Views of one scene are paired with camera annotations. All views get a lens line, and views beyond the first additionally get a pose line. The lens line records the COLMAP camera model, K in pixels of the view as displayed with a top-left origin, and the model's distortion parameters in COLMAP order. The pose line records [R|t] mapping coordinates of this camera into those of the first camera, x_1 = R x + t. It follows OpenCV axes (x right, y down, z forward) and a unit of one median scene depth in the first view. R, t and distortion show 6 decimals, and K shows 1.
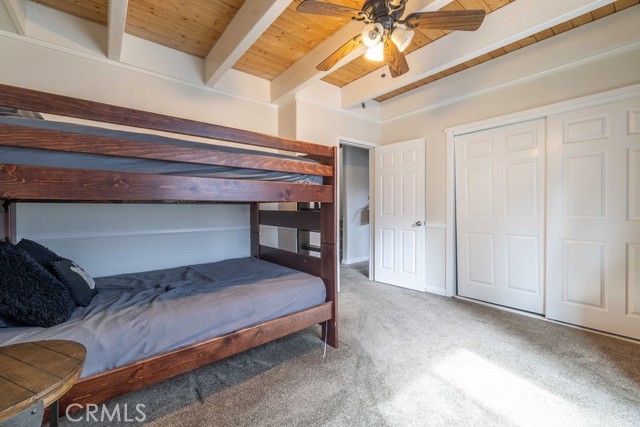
lens RADIAL K [[282.0, 0, 320.0], [0, 282.0, 213.5], [0, 0, 1]] dist [-0.000589, -0.000213]
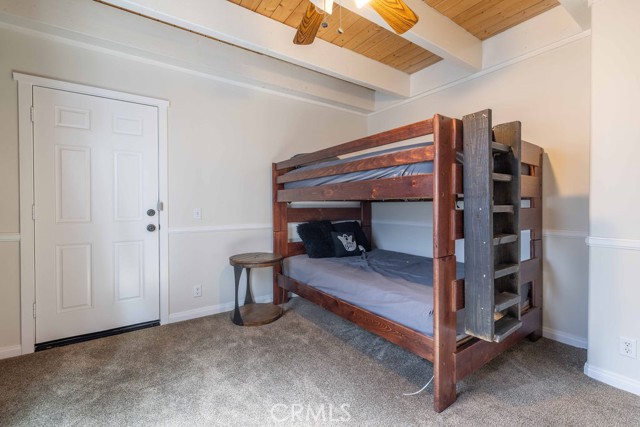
lens RADIAL K [[282.0, 0, 320.0], [0, 282.0, 213.5], [0, 0, 1]] dist [-0.000589, -0.000213]
pose [[-0.060976, 0.027093, -0.997771, 0.791440], [-0.017958, 0.999440, 0.028236, -0.010883], [0.997978, 0.019640, -0.060455, 0.780794]]
